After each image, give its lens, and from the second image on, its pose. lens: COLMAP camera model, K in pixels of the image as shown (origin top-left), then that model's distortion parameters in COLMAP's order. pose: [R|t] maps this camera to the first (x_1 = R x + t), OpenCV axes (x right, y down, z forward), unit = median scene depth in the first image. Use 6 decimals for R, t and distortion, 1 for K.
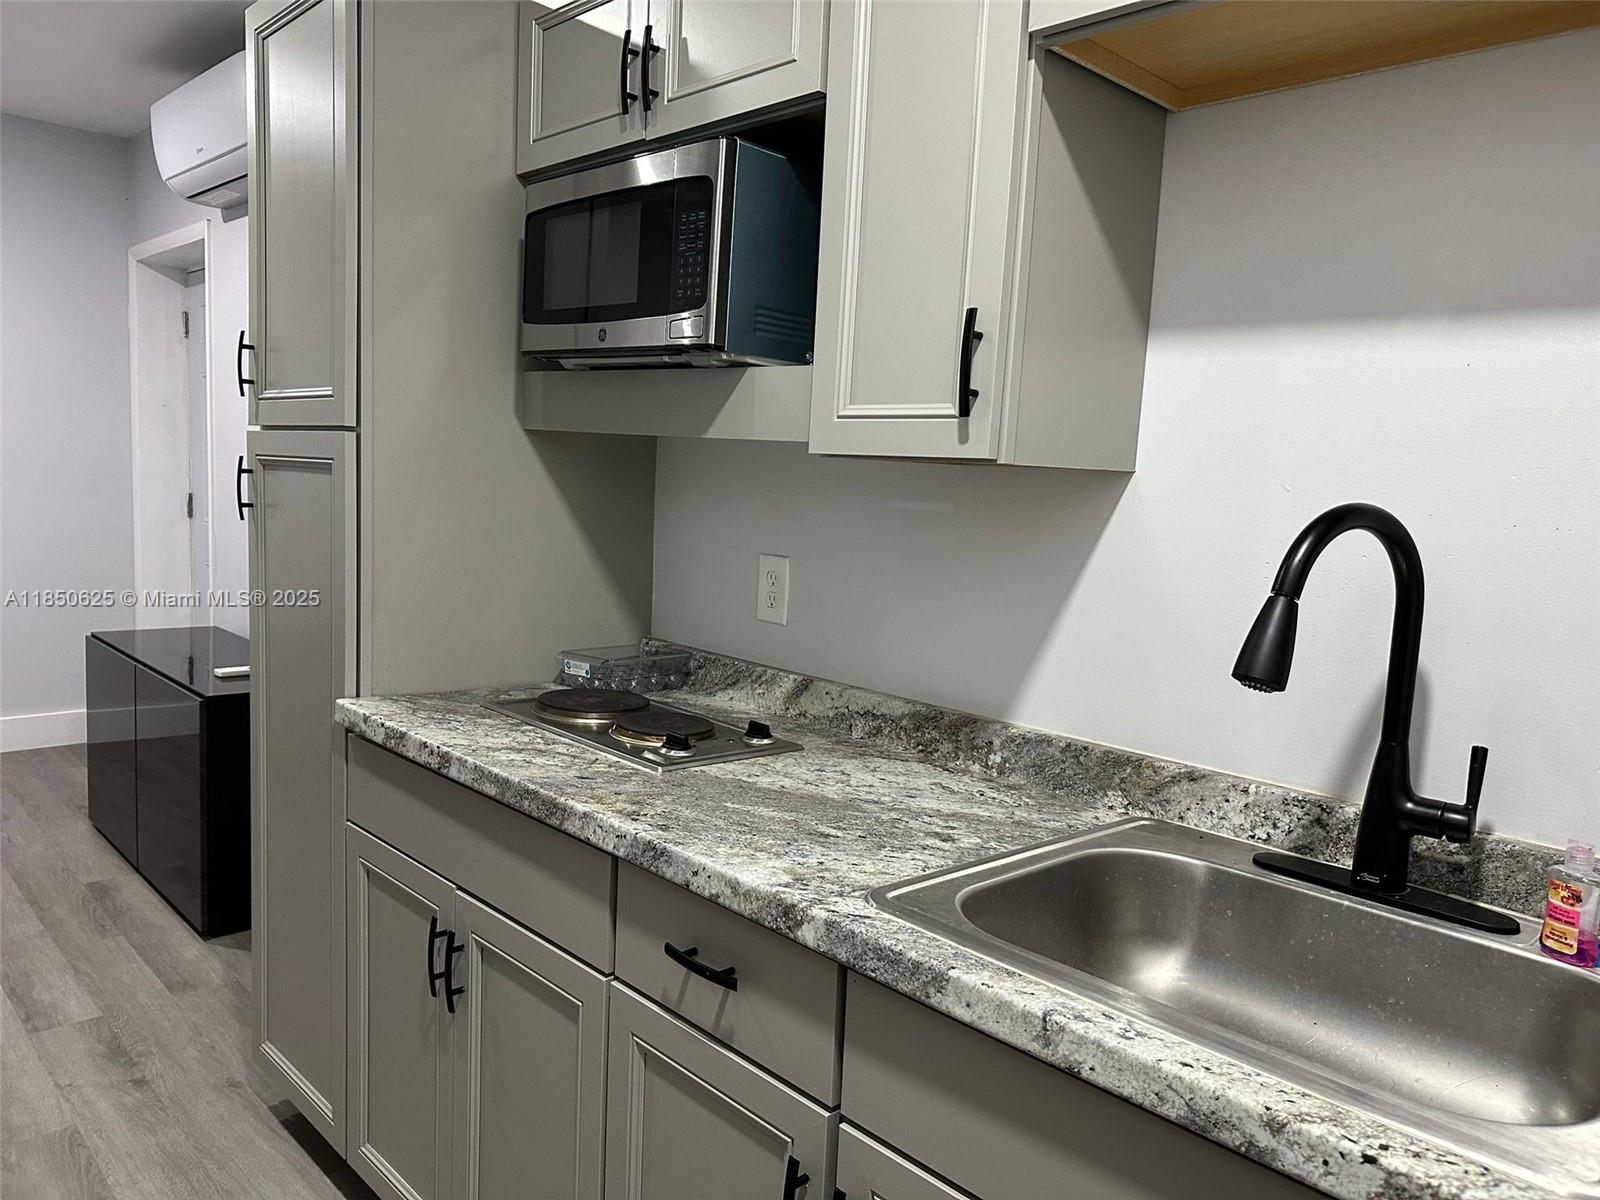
lens RADIAL K [[1174.7, 0, 800.9], [0, 1174.7, 591.3], [0, 0, 1]] dist [0.057012, -0.001948]
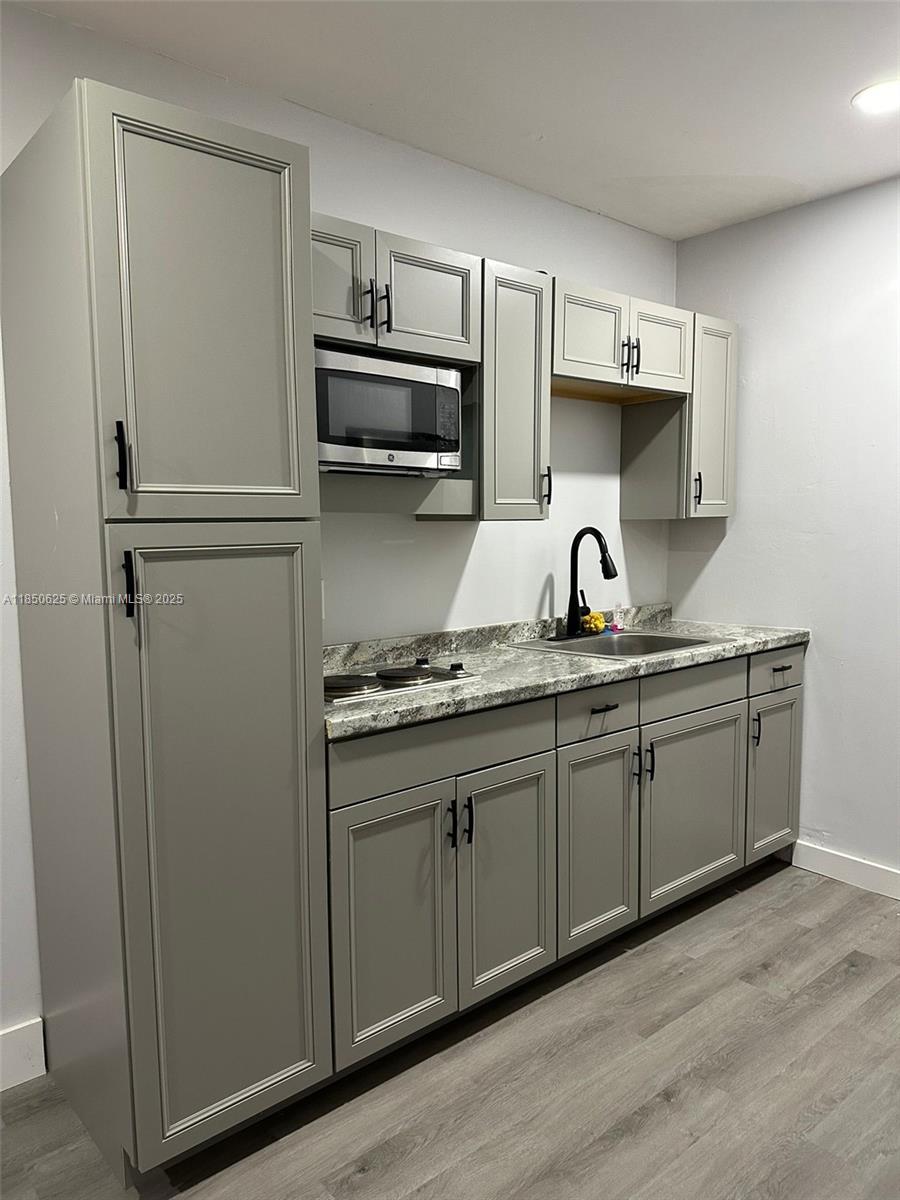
lens RADIAL K [[846.0, 0, 449.8], [0, 846.0, 604.5], [0, 0, 1]] dist [0.036058, -0.045011]
pose [[0.042835, -0.149020, 0.987906, -1.610095], [0.117551, 0.982697, 0.143137, -0.195743], [-0.992143, 0.109998, 0.059612, 0.976960]]
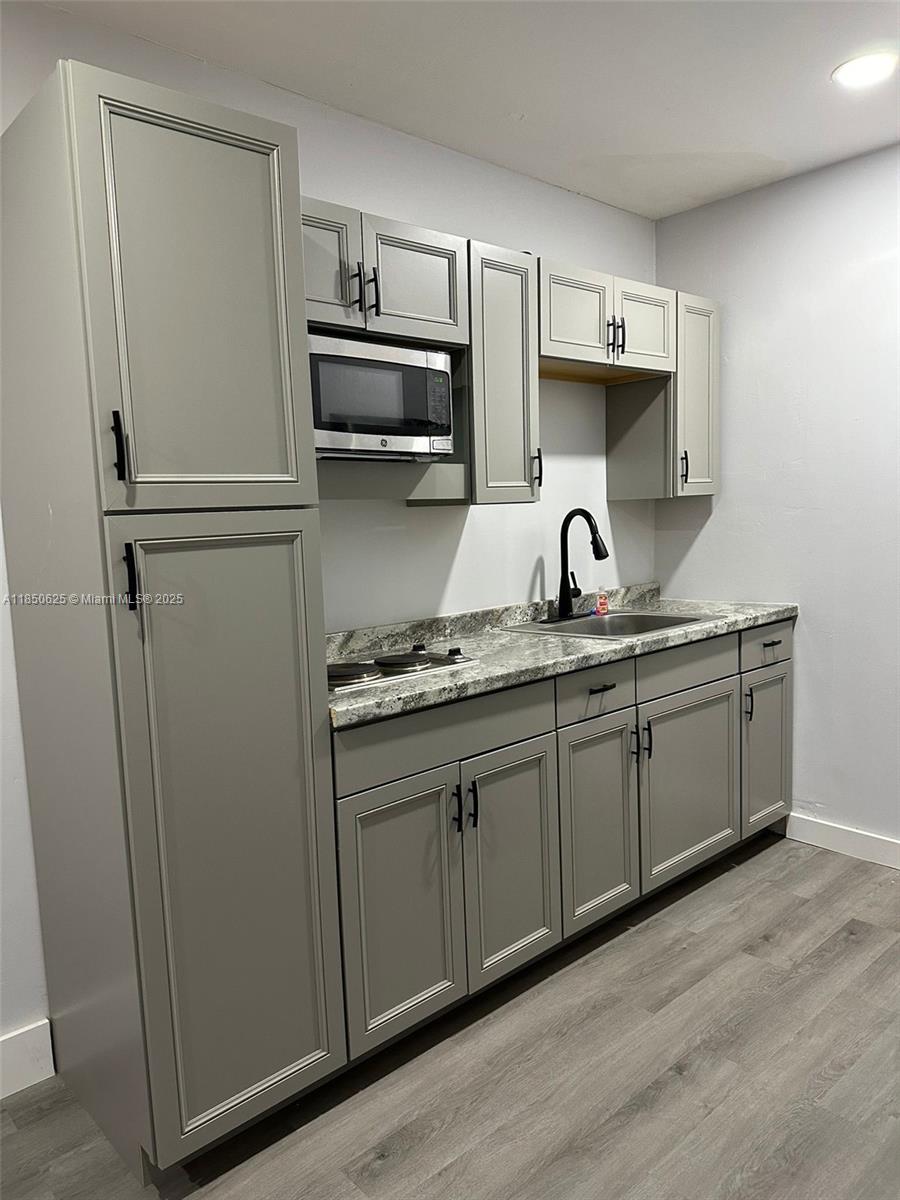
lens RADIAL K [[846.0, 0, 449.1], [0, 846.0, 601.2], [0, 0, 1]] dist [0.036058, -0.045011]
pose [[0.011945, -0.160692, 0.986932, -1.606243], [0.143177, 0.977107, 0.157359, -0.194954], [-0.989625, 0.139427, 0.034679, 1.012314]]
